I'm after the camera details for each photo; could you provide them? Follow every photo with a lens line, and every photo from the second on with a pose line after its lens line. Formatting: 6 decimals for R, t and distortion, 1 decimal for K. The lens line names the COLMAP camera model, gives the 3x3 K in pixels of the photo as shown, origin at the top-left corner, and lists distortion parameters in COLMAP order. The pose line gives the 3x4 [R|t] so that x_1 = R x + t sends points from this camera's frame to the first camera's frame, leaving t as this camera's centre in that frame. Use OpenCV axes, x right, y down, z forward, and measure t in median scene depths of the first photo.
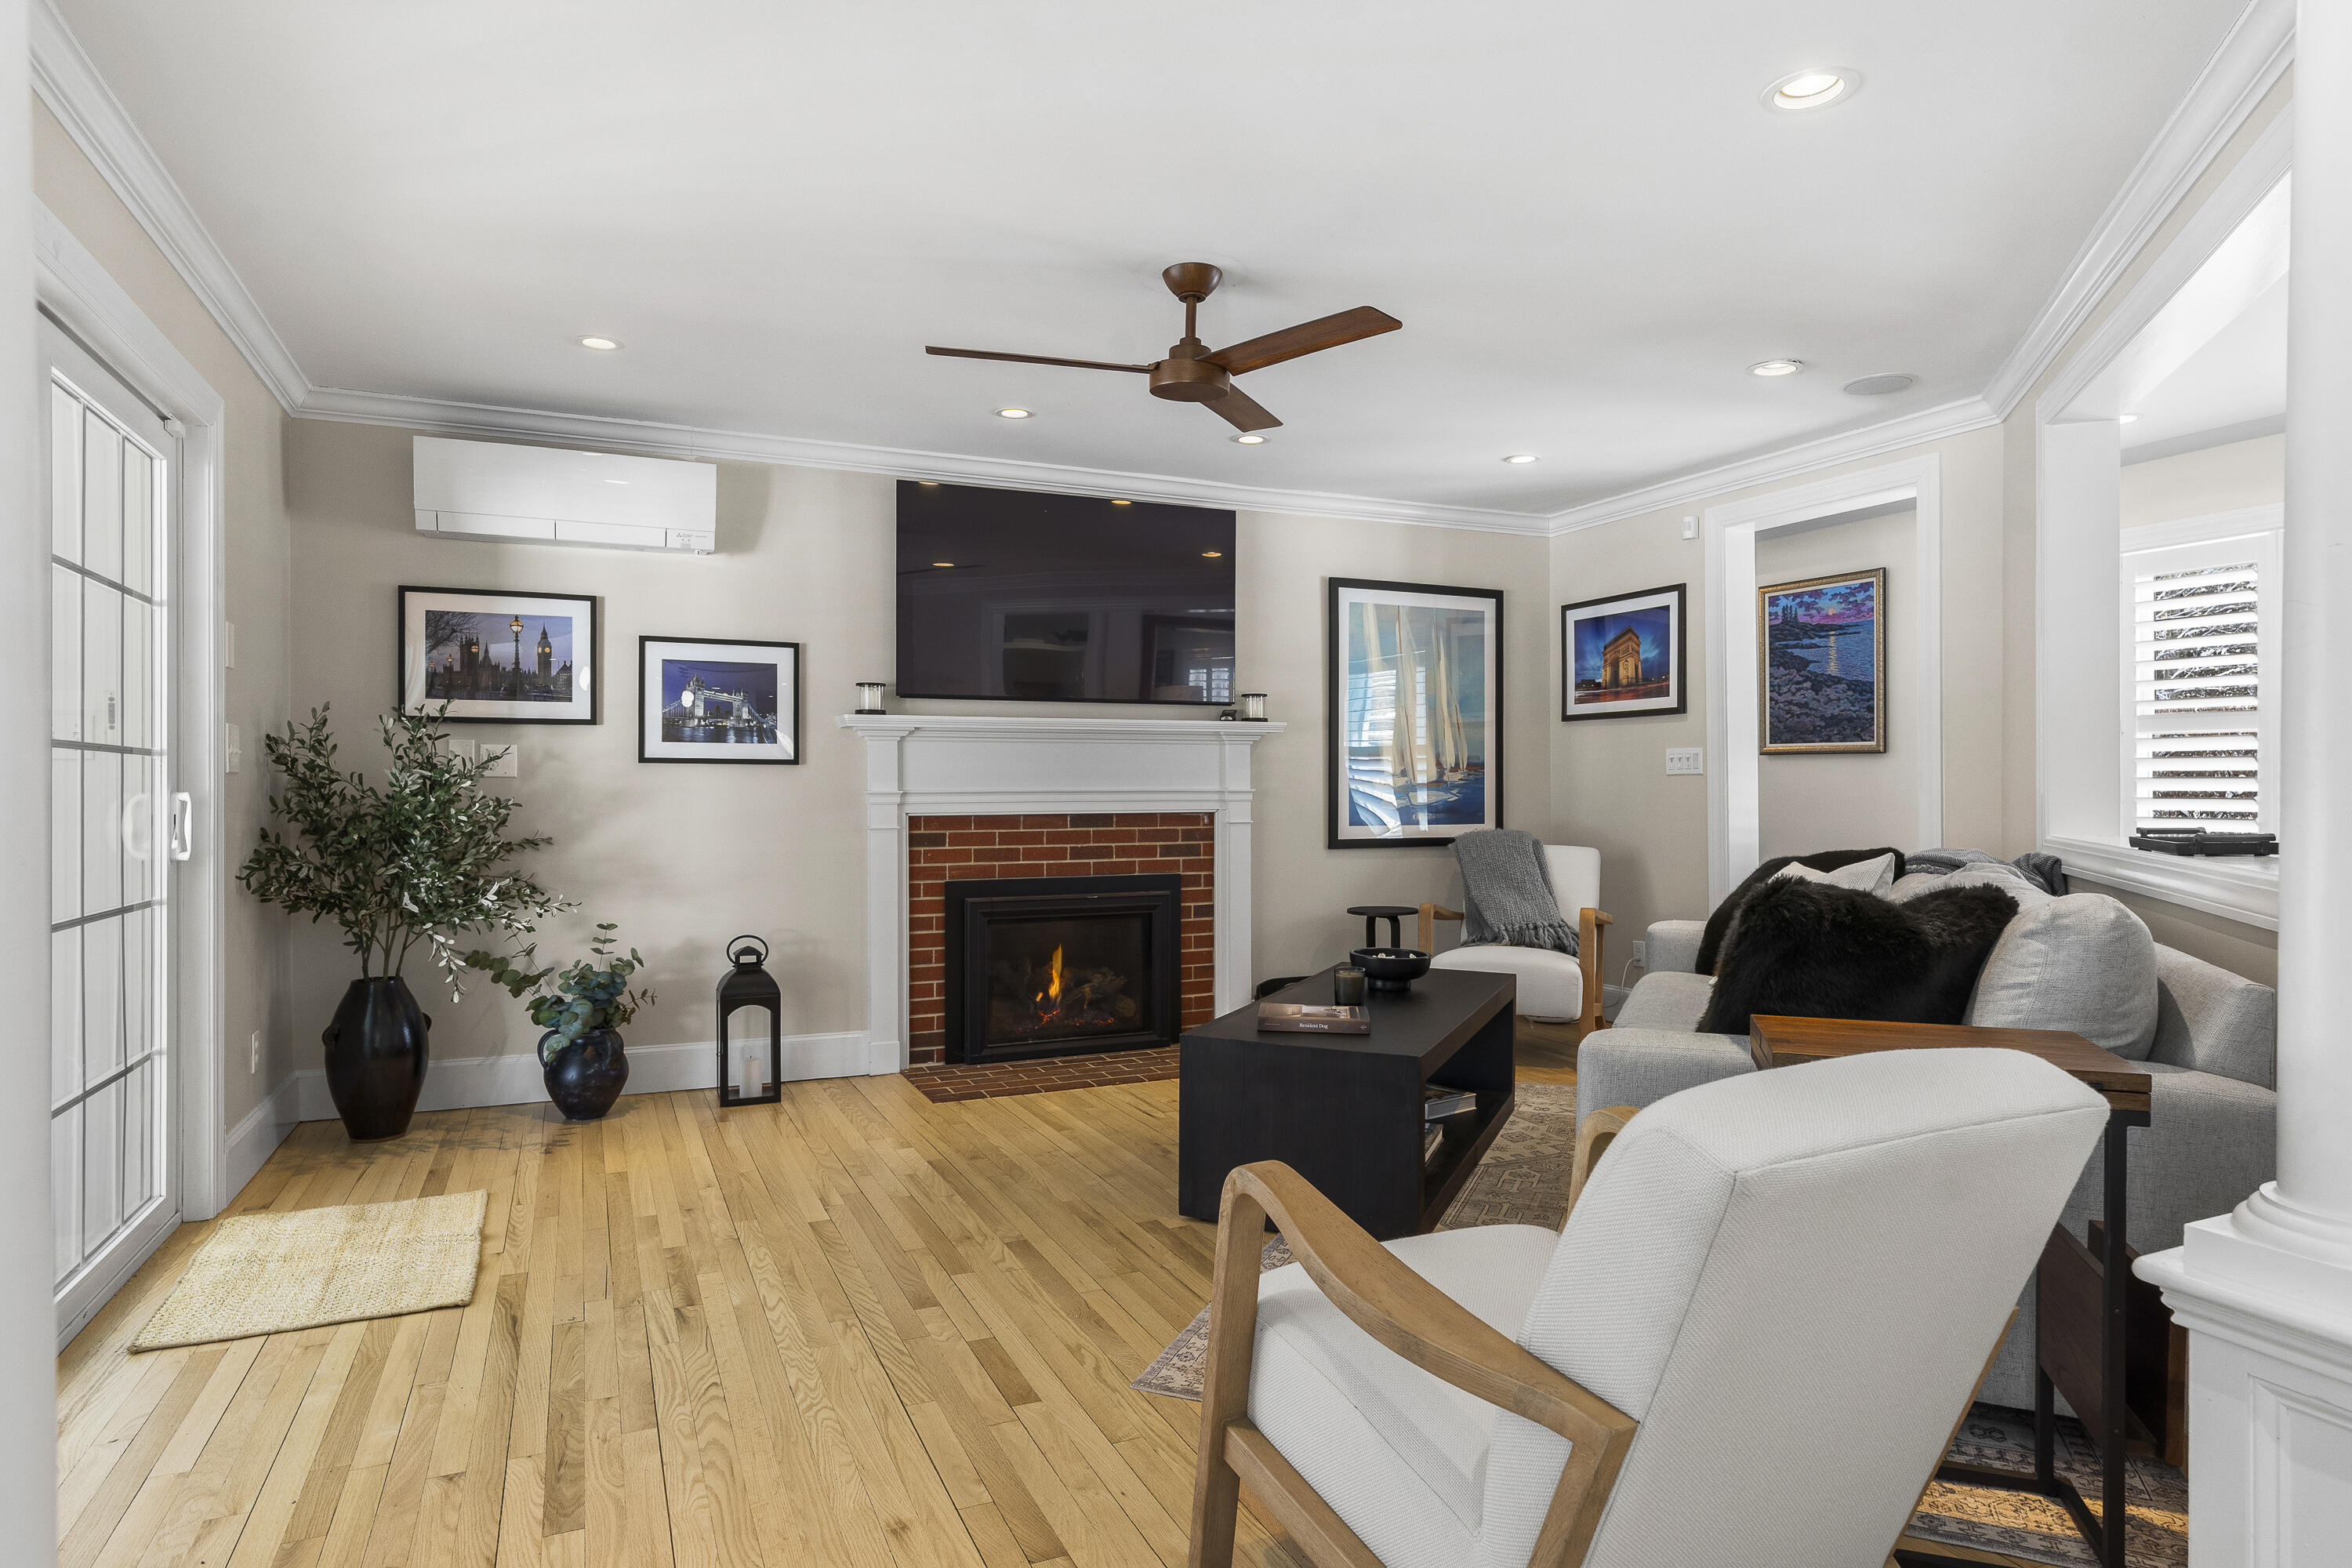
lens RADIAL K [[1302.0, 0, 1171.9], [0, 1302.0, 786.1], [0, 0, 1]] dist [-0.015320, 0.005646]
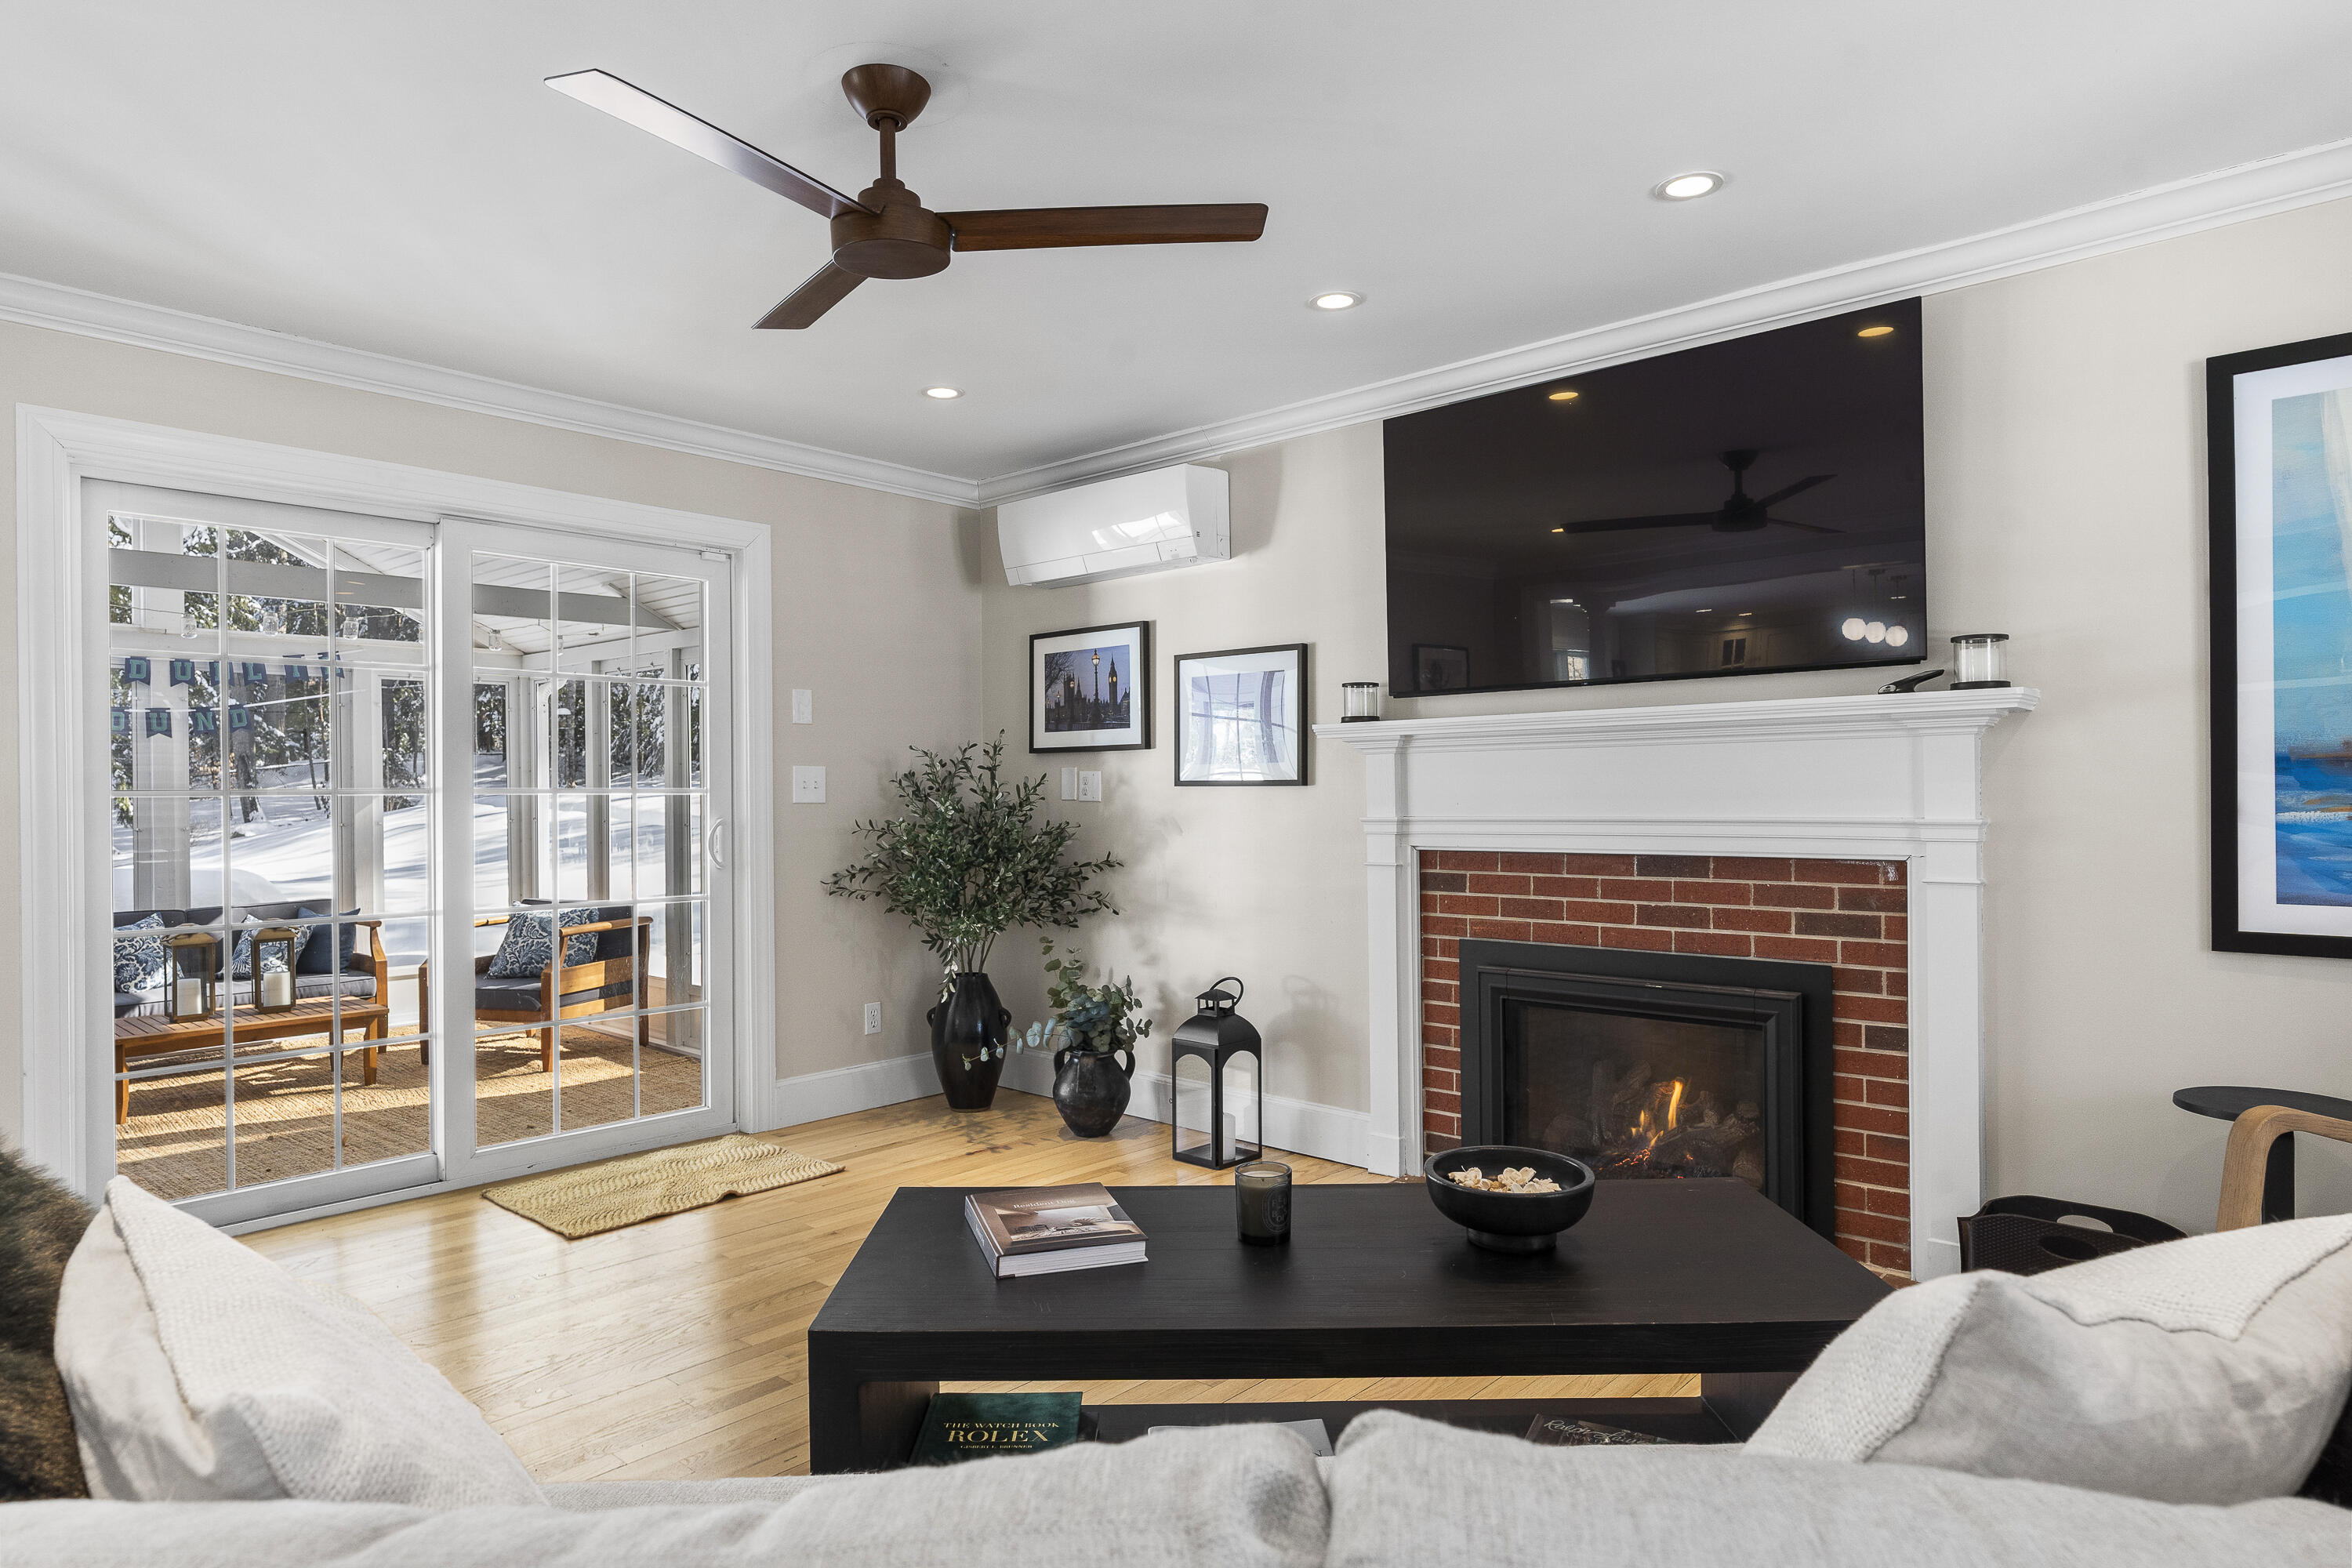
lens RADIAL K [[1340.4, 0, 1172.9], [0, 1340.4, 792.7], [0, 0, 1]] dist [0.001535, 0.000867]
pose [[0.406443, -0.003344, -0.913670, 0.503387], [0.008500, 0.999964, 0.000121, -0.013230], [0.913637, -0.007815, 0.406457, 0.586211]]
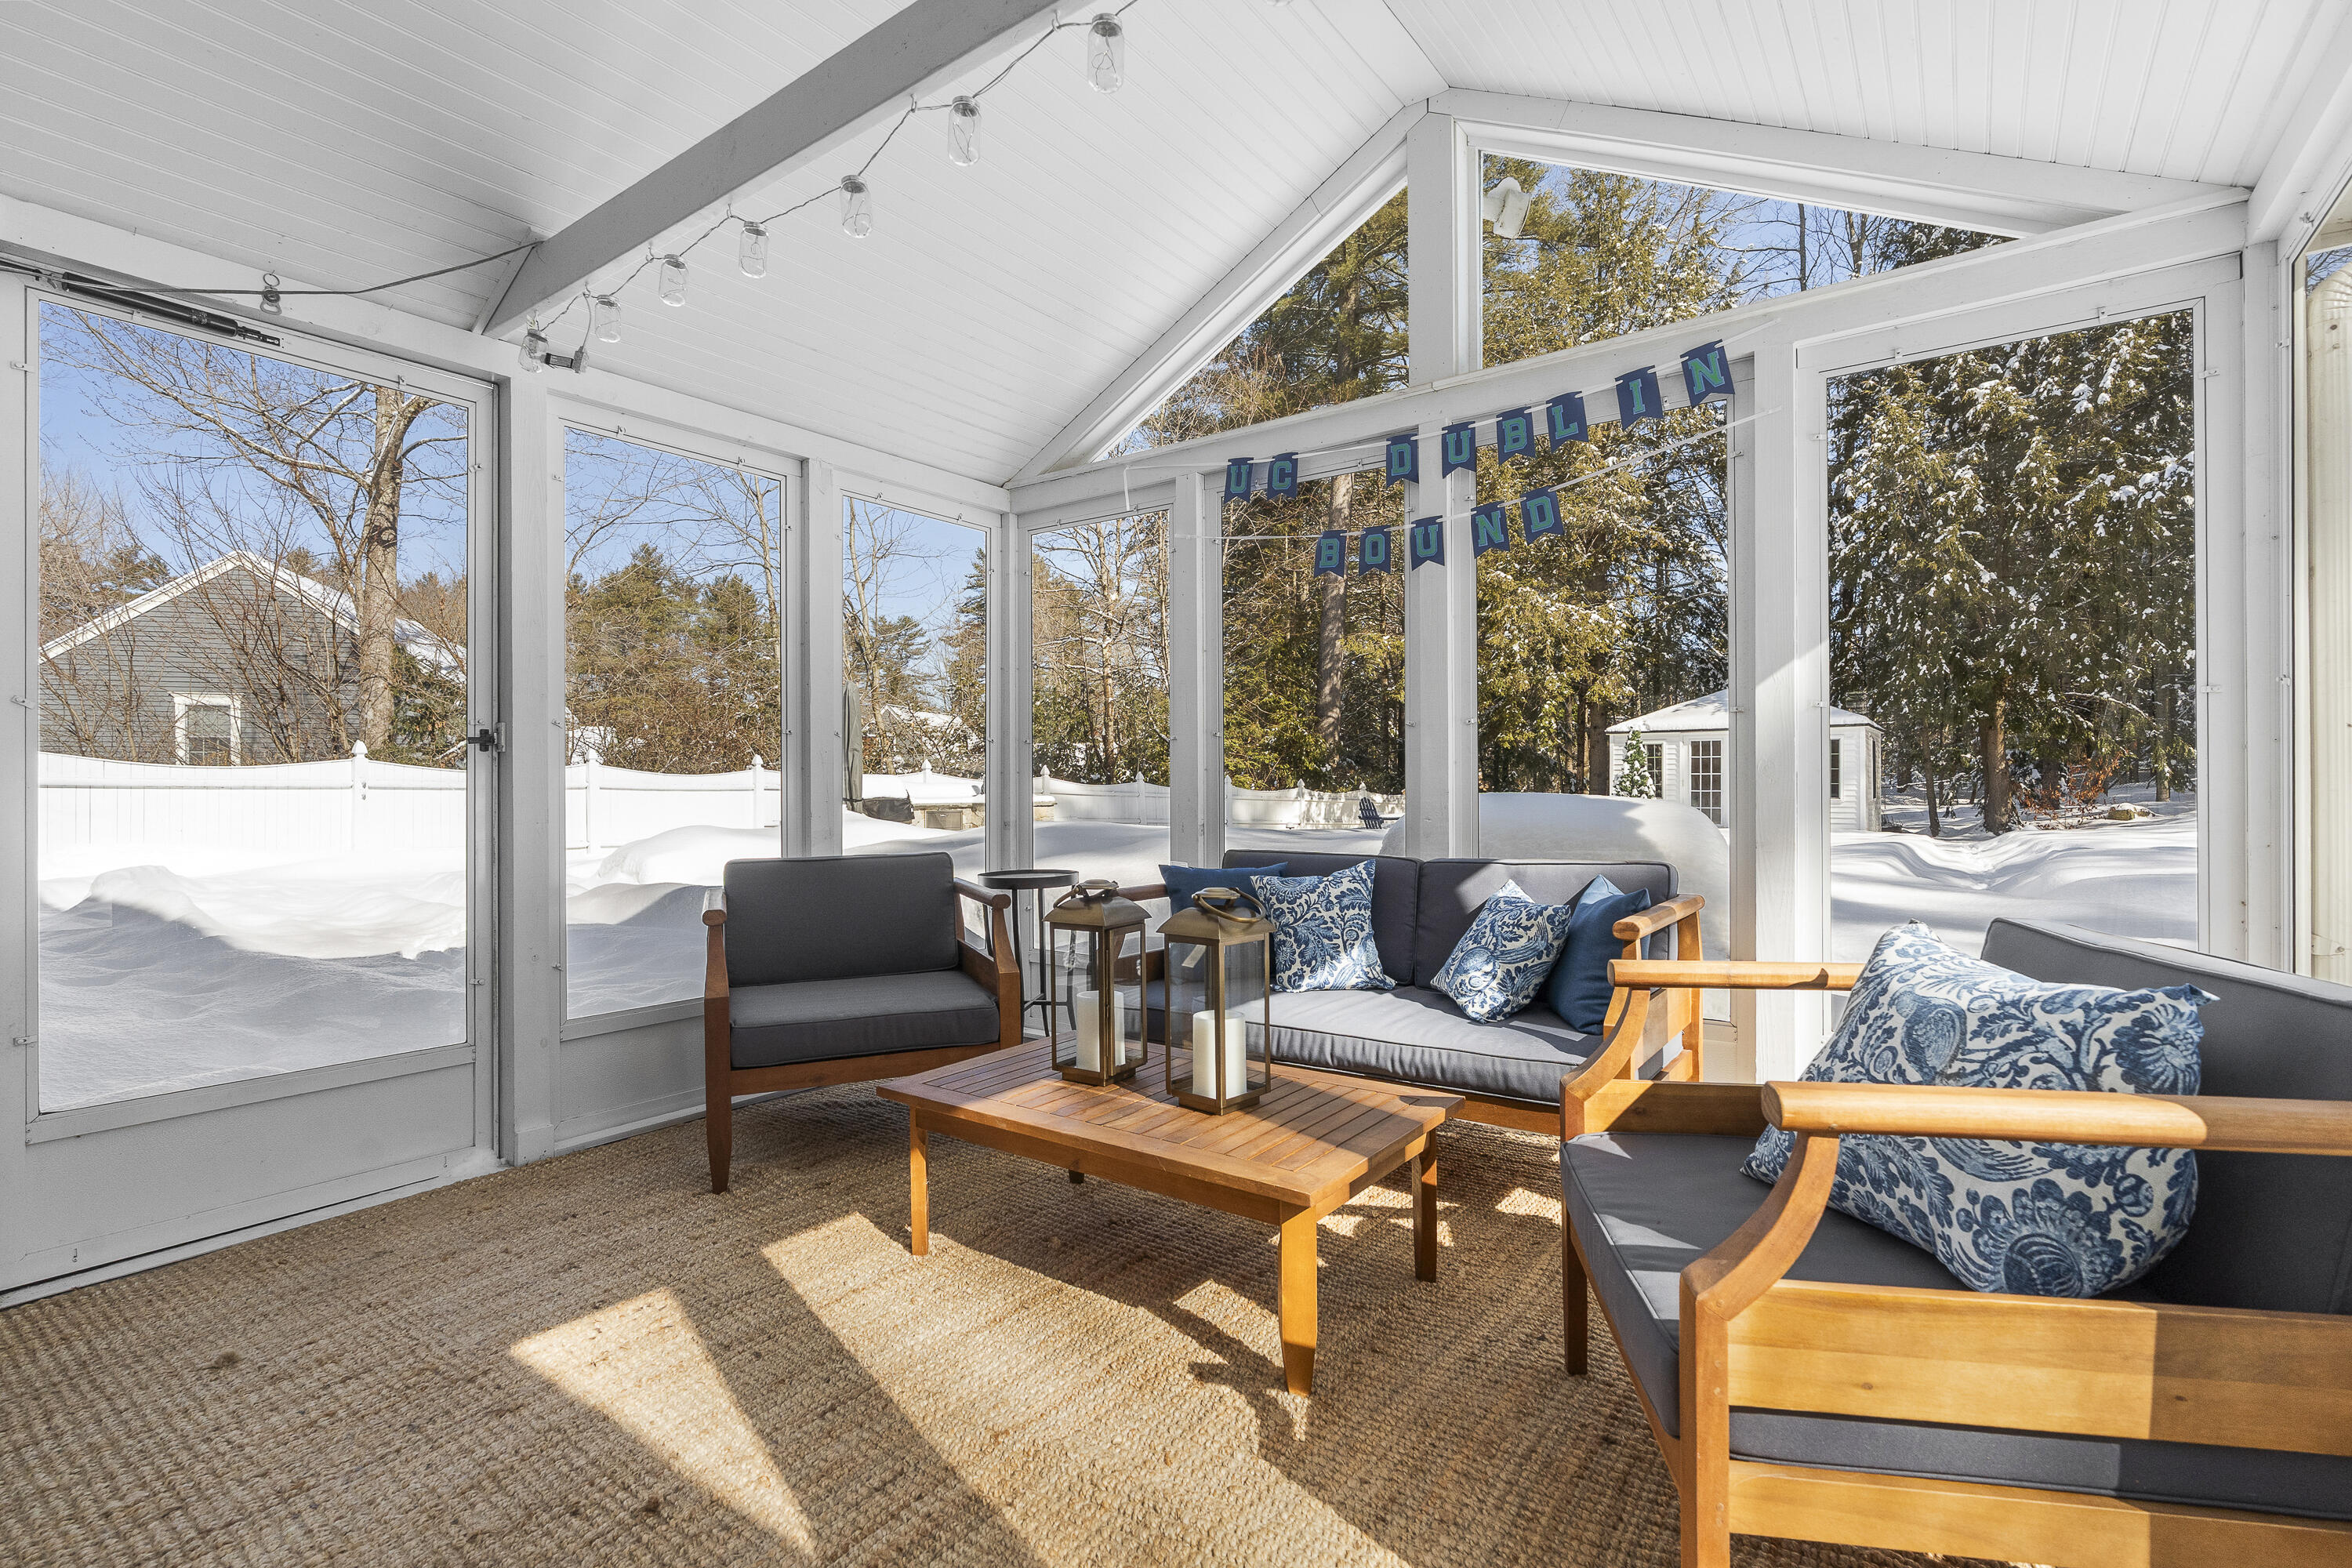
lens RADIAL K [[1092.3, 0, 1175.4], [0, 1092.3, 780.7], [0, 0, 1]] dist [-0.010986, 0.003324]
pose [[-0.868321, 0.002448, -0.495996, -0.763962], [0.004460, 0.999986, -0.002873, 0.055588], [0.495982, -0.004707, -0.868320, 0.701572]]
